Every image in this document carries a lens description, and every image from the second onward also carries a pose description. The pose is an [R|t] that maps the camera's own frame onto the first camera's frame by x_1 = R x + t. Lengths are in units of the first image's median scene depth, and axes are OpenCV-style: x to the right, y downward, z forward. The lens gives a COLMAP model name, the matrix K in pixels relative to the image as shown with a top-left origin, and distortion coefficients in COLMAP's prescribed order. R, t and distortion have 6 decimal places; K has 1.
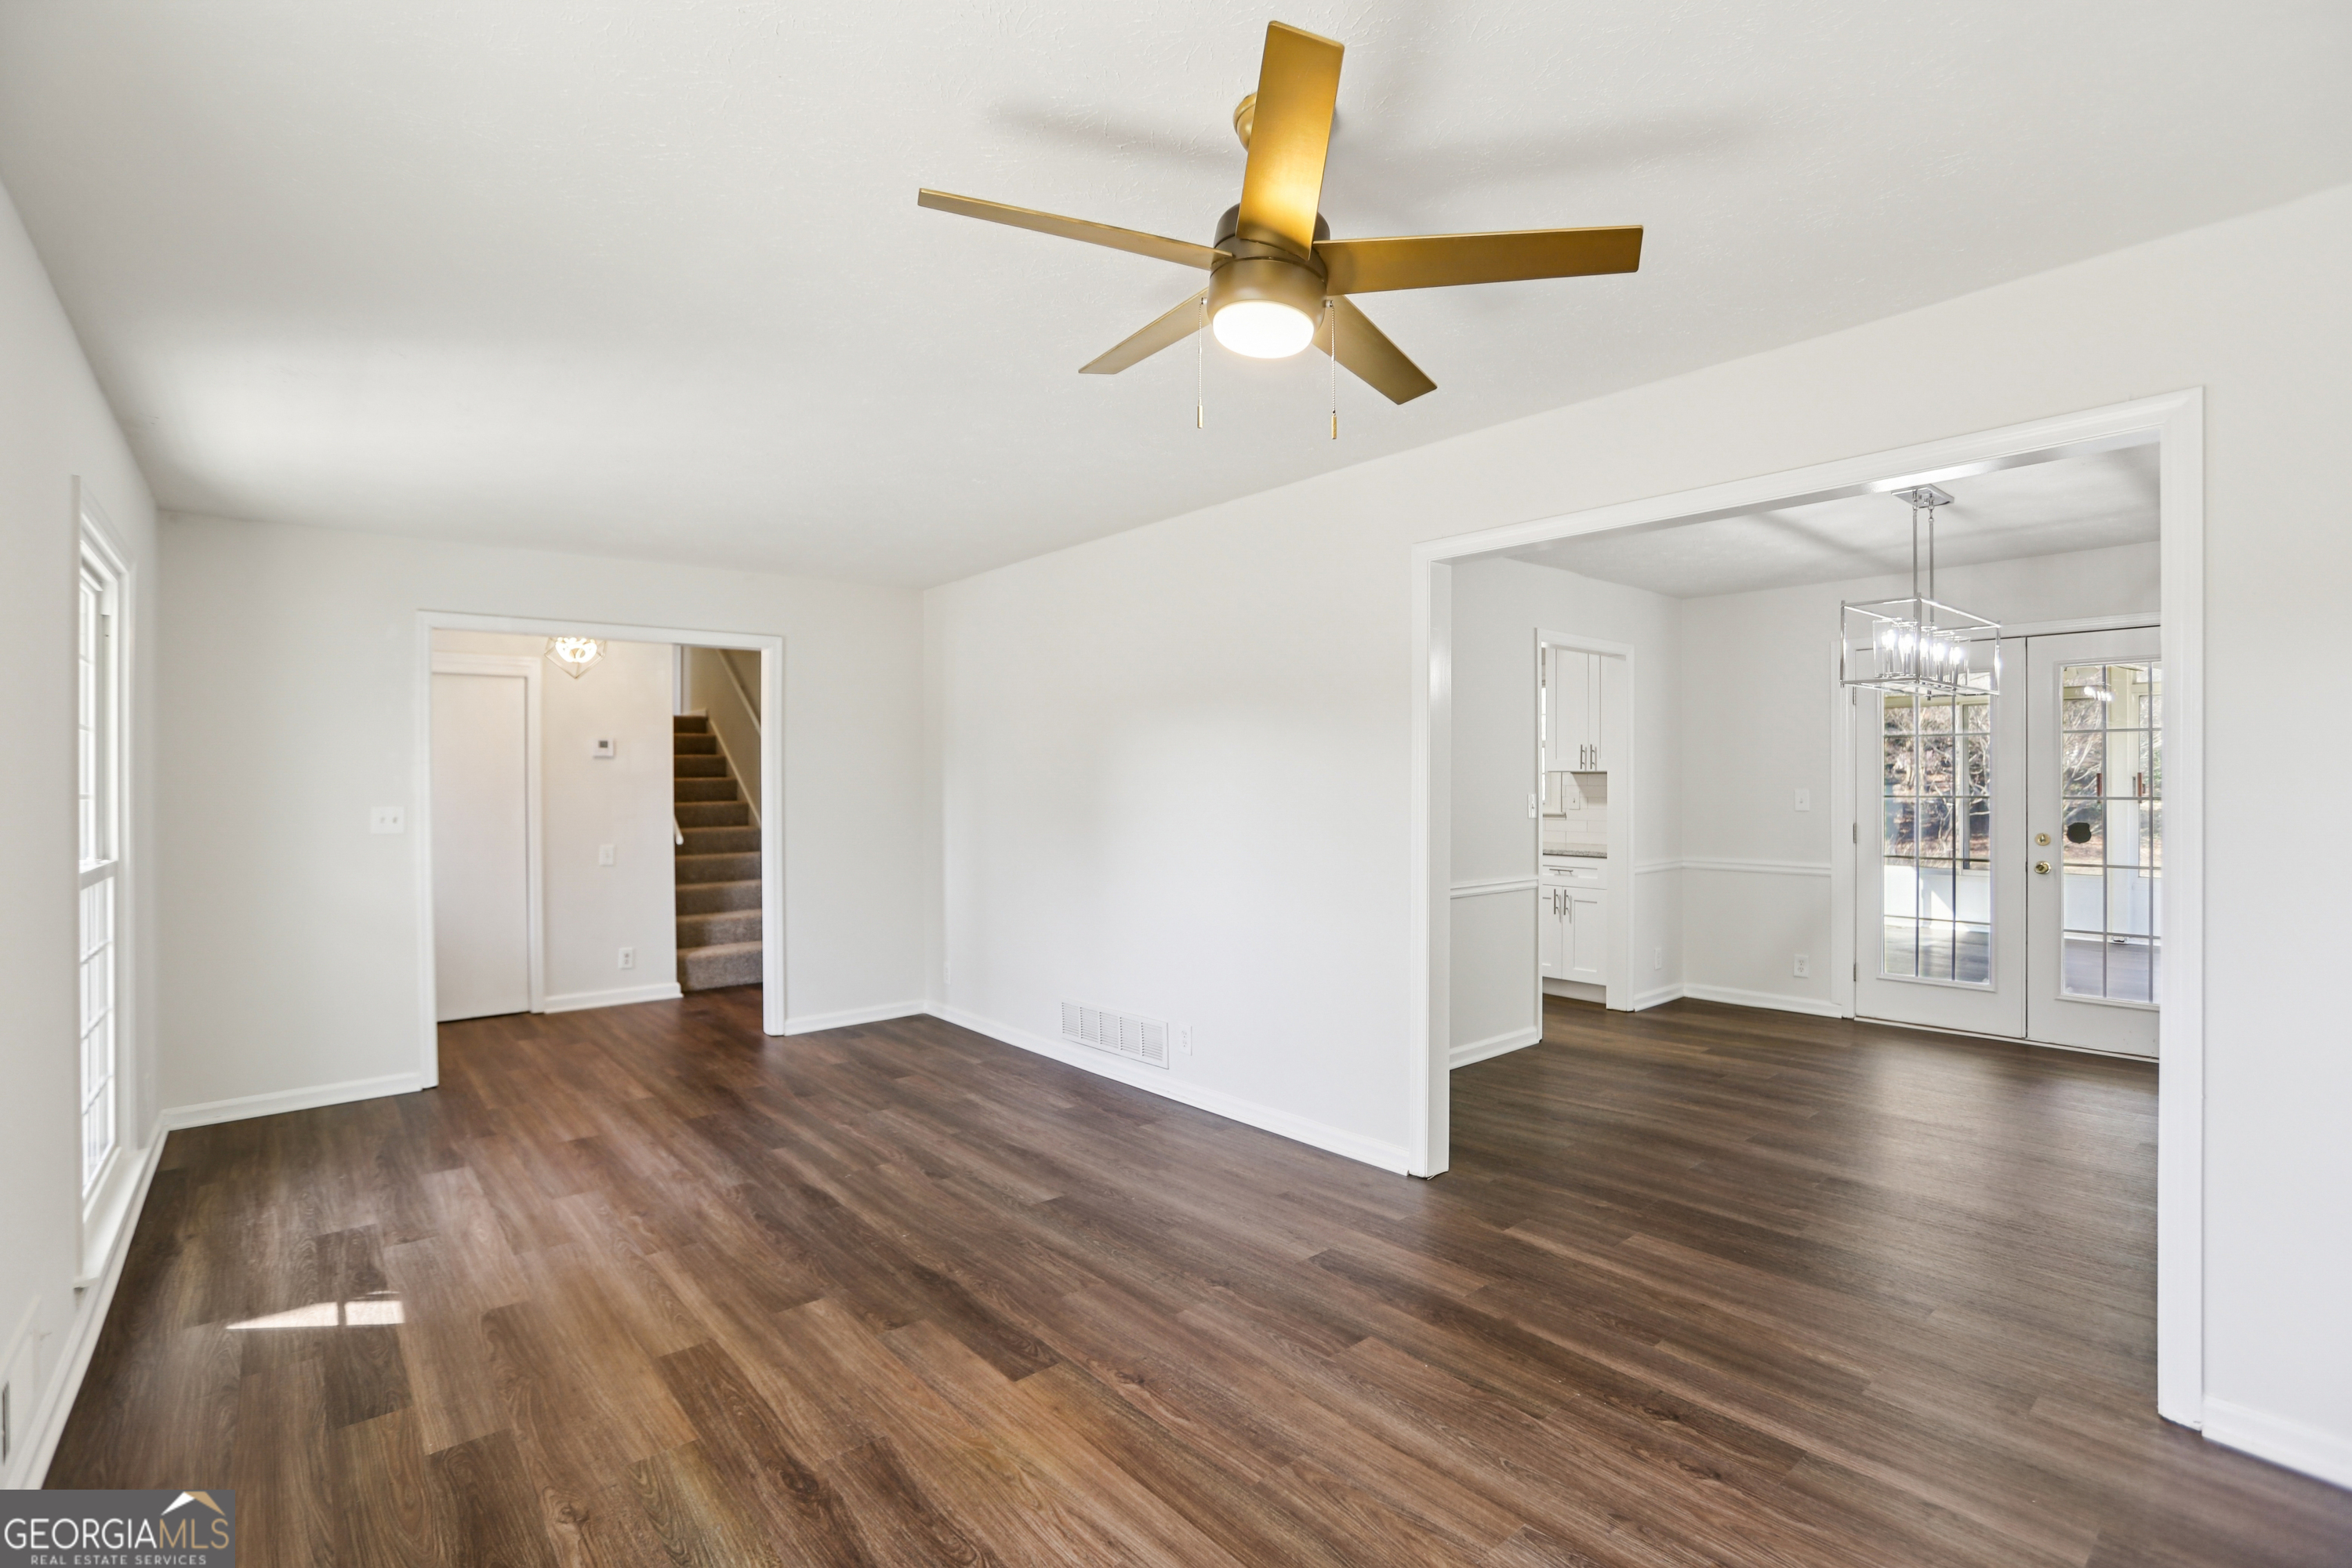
lens RADIAL K [[1087.7, 0, 1150.2], [0, 1087.7, 783.7], [0, 0, 1]] dist [-0.077345, 0.034163]
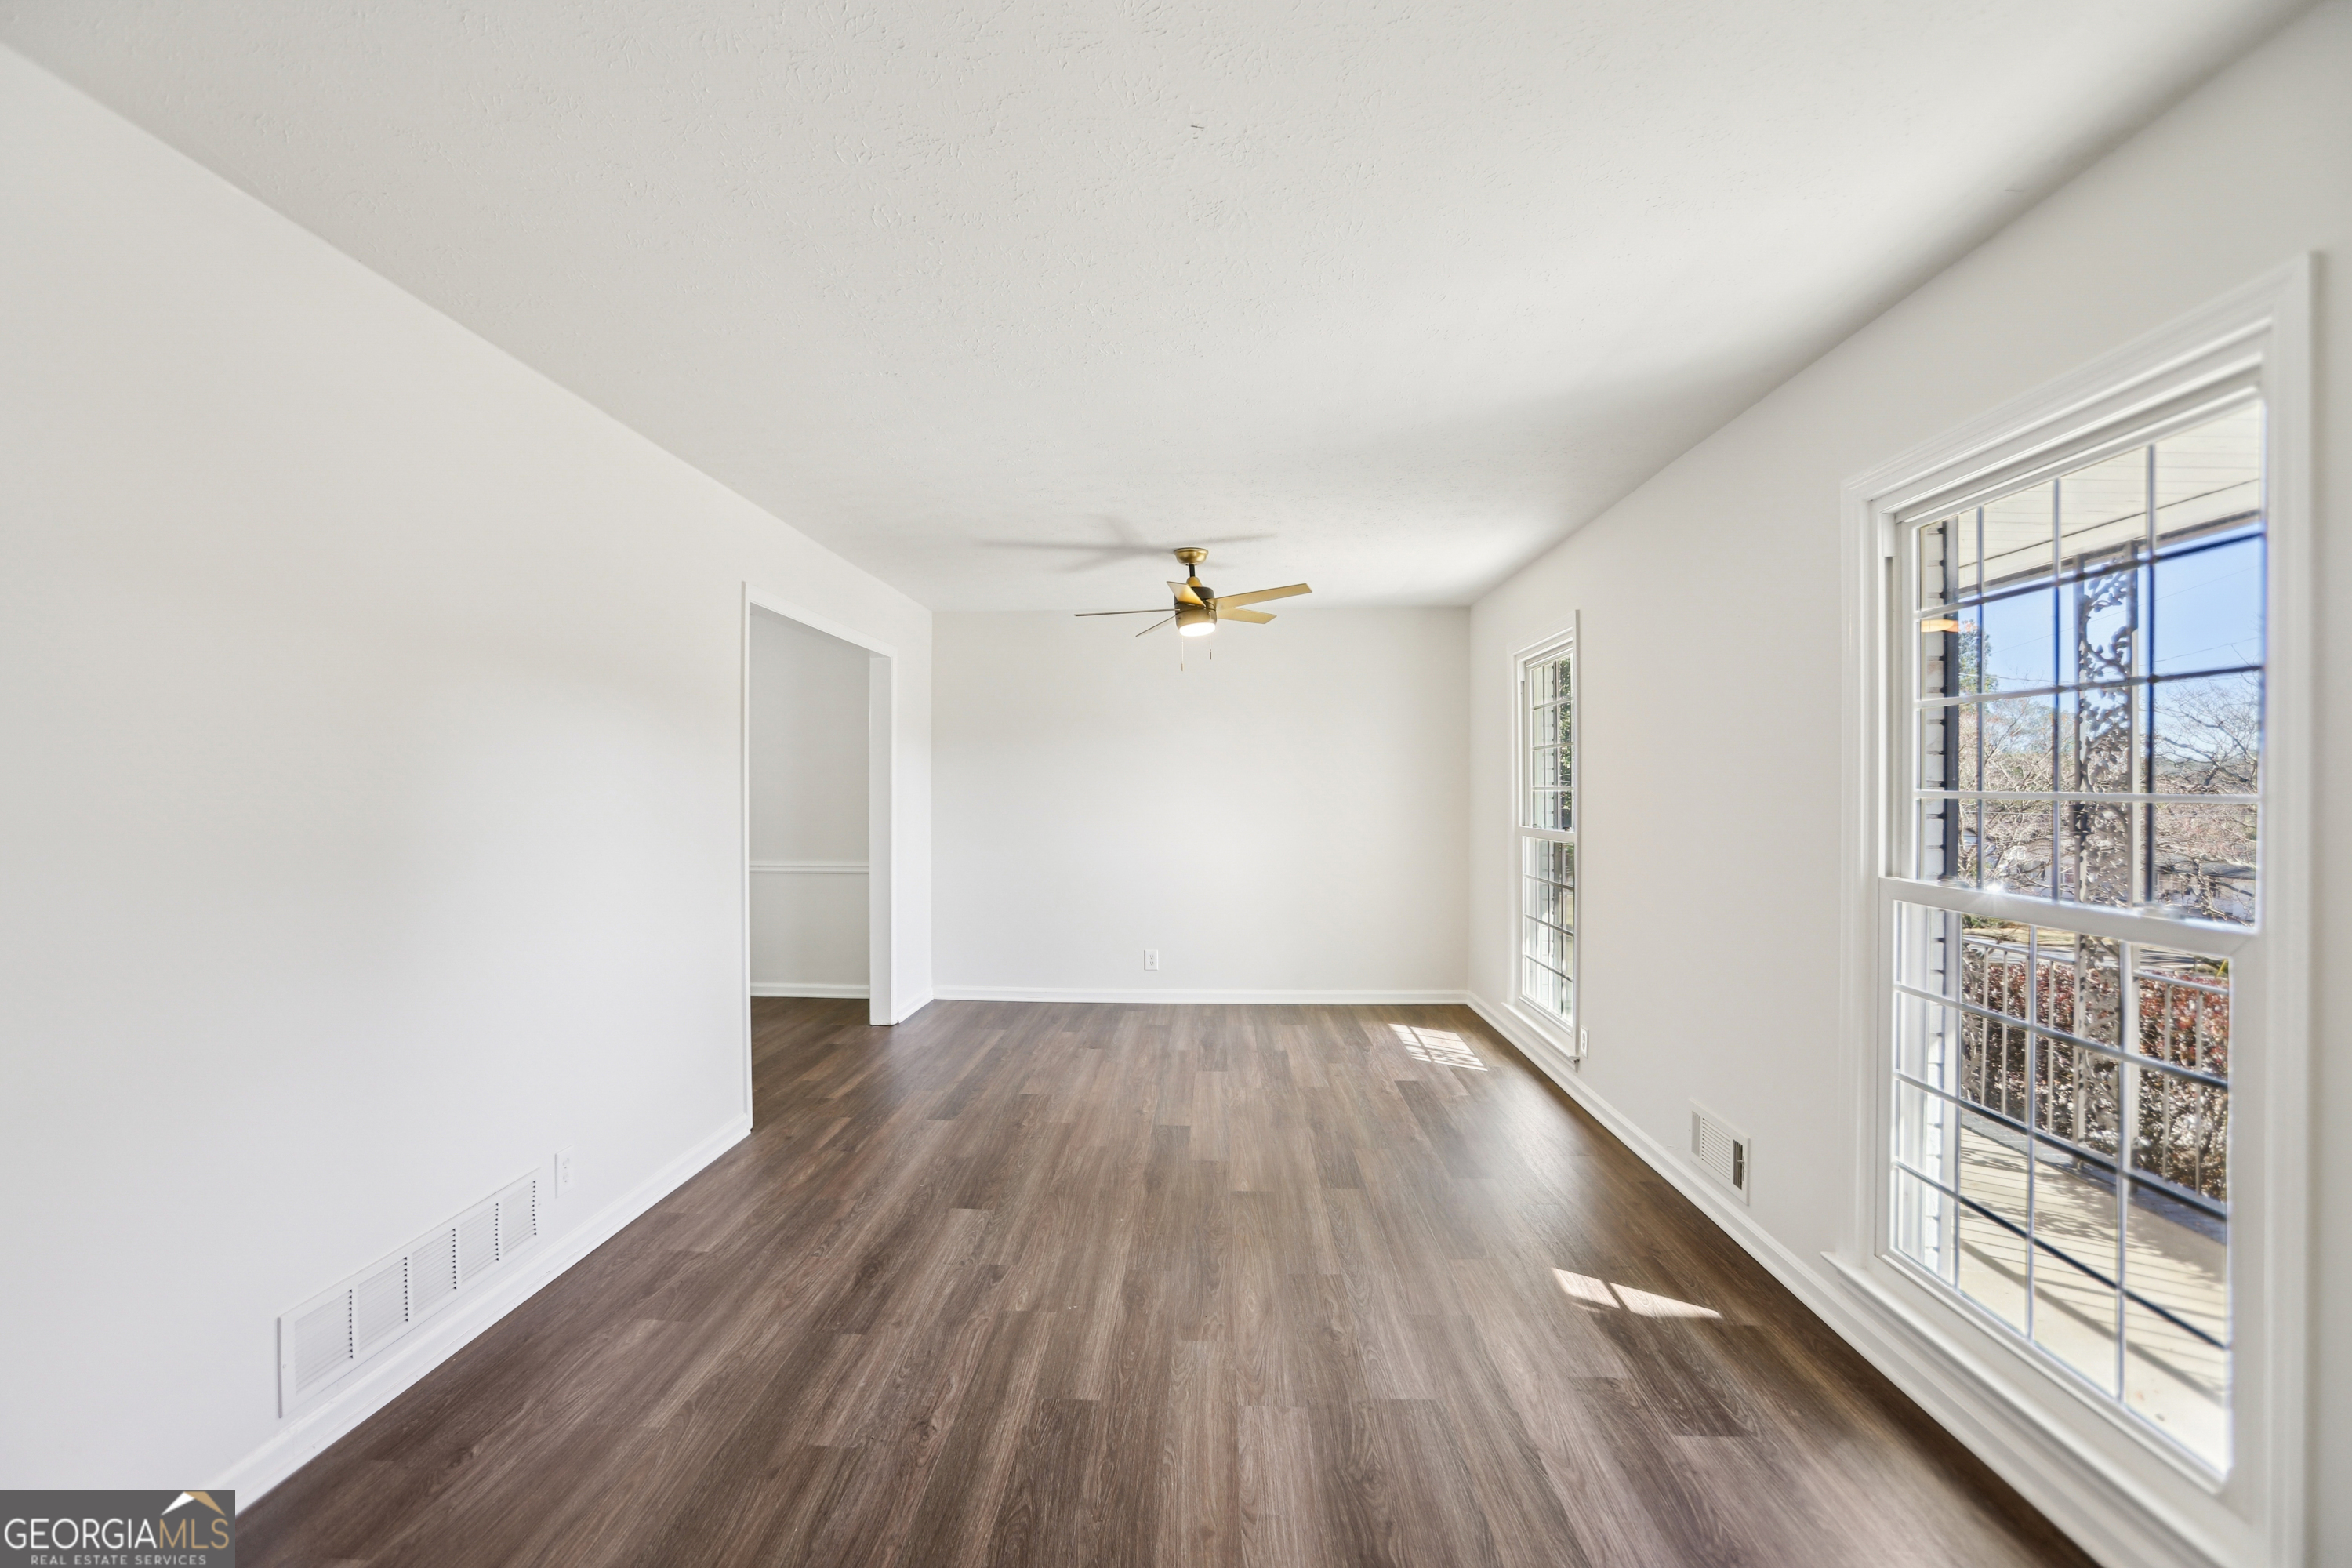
lens RADIAL K [[1087.7, 0, 1150.2], [0, 1087.7, 783.7], [0, 0, 1]] dist [-0.077345, 0.034163]
pose [[-0.732981, 0.010186, 0.680173, -0.957585], [0.007594, 0.999948, -0.006791, 0.001843], [-0.680207, 0.000187, -0.733020, 1.727797]]
